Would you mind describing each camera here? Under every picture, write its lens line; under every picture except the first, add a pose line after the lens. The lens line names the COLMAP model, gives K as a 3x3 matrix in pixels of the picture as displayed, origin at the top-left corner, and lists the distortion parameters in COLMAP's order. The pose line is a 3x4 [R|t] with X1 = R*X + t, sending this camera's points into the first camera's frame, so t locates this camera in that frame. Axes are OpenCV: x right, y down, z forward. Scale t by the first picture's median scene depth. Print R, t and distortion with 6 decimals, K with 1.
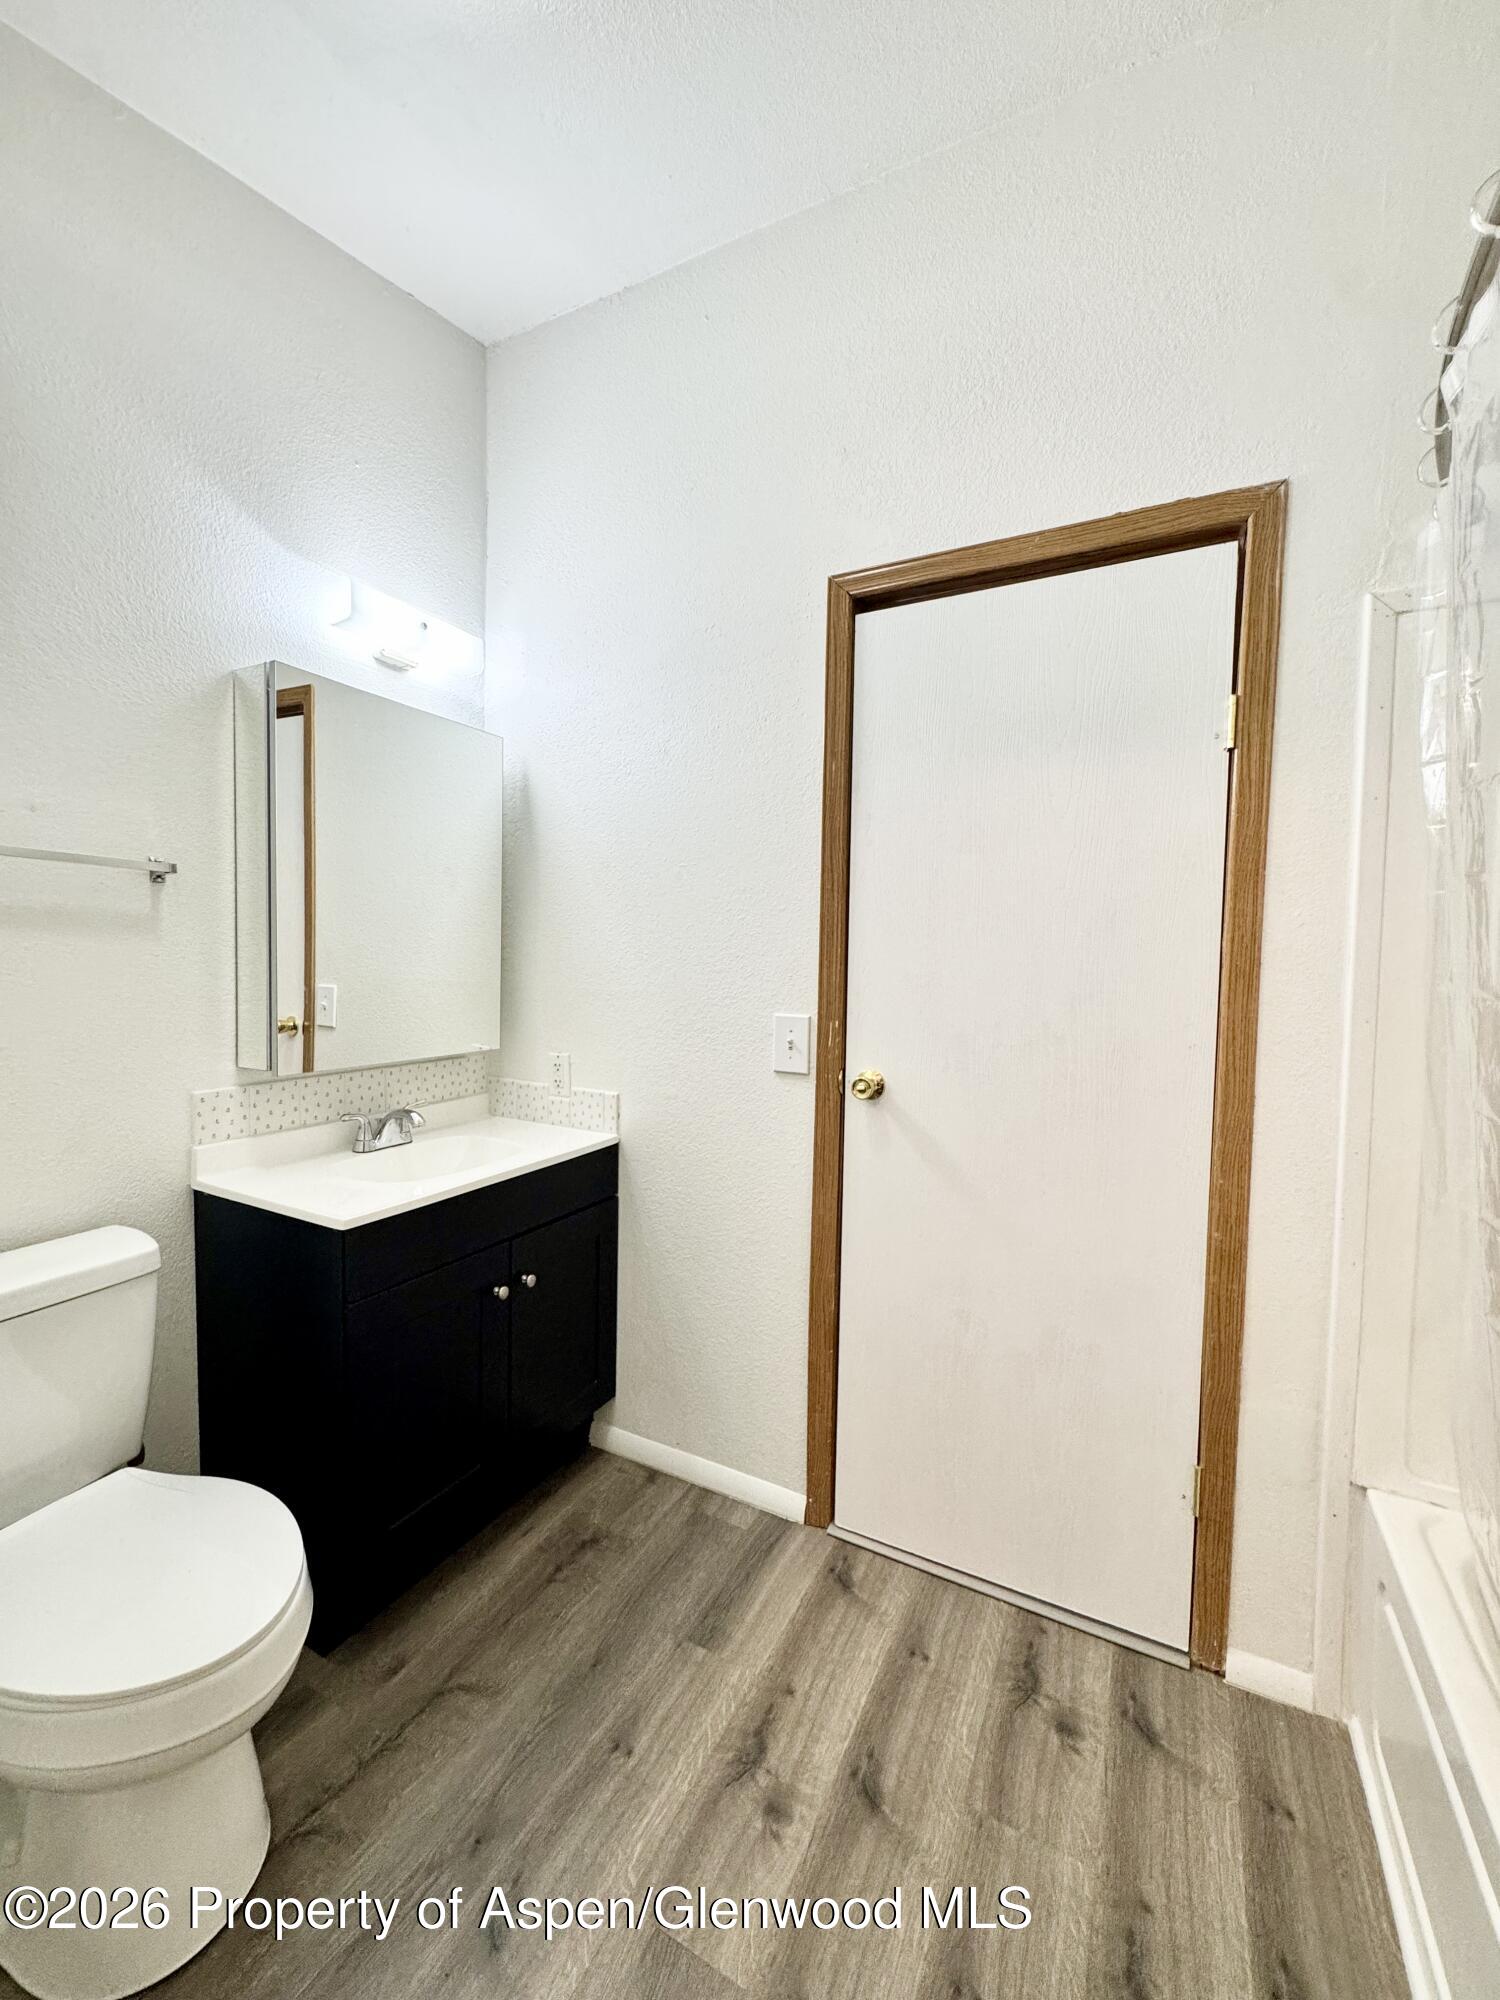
lens RADIAL K [[801.2, 0, 750.0], [0, 801.2, 1000.0], [0, 0, 1]] dist [-0.000771, -0.000051]
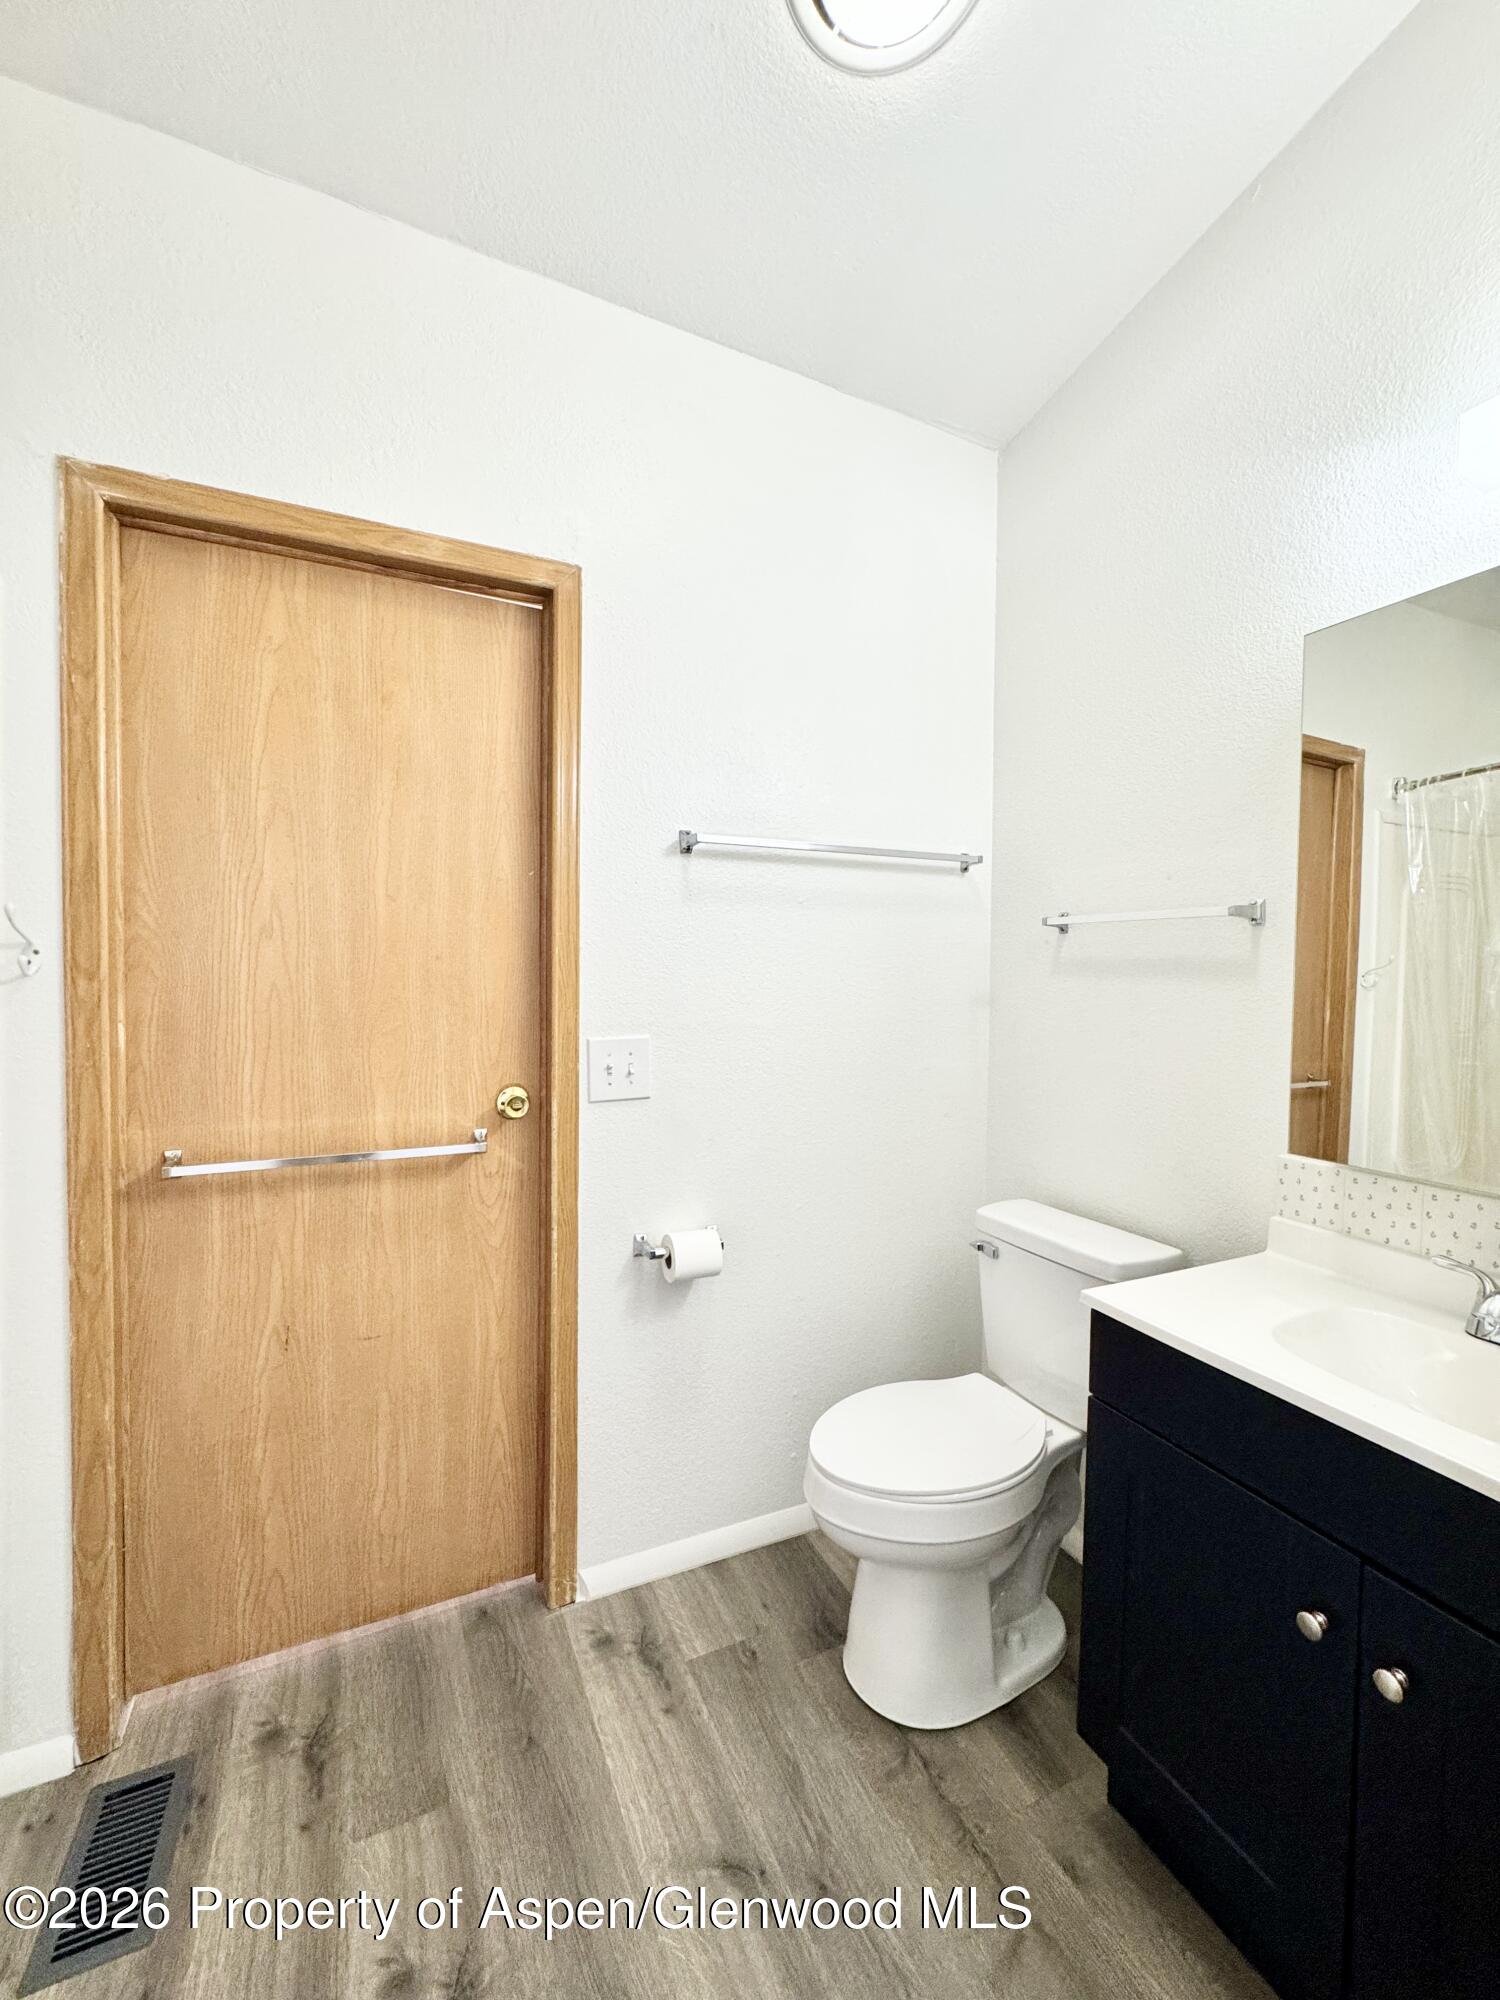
lens RADIAL K [[801.2, 0, 750.0], [0, 801.2, 1000.0], [0, 0, 1]] dist [-0.000771, -0.000051]
pose [[-0.606072, -0.010580, -0.795340, 0.377120], [-0.073100, 0.996421, 0.042449, -0.051864], [0.792044, 0.083866, -0.604676, 1.063455]]
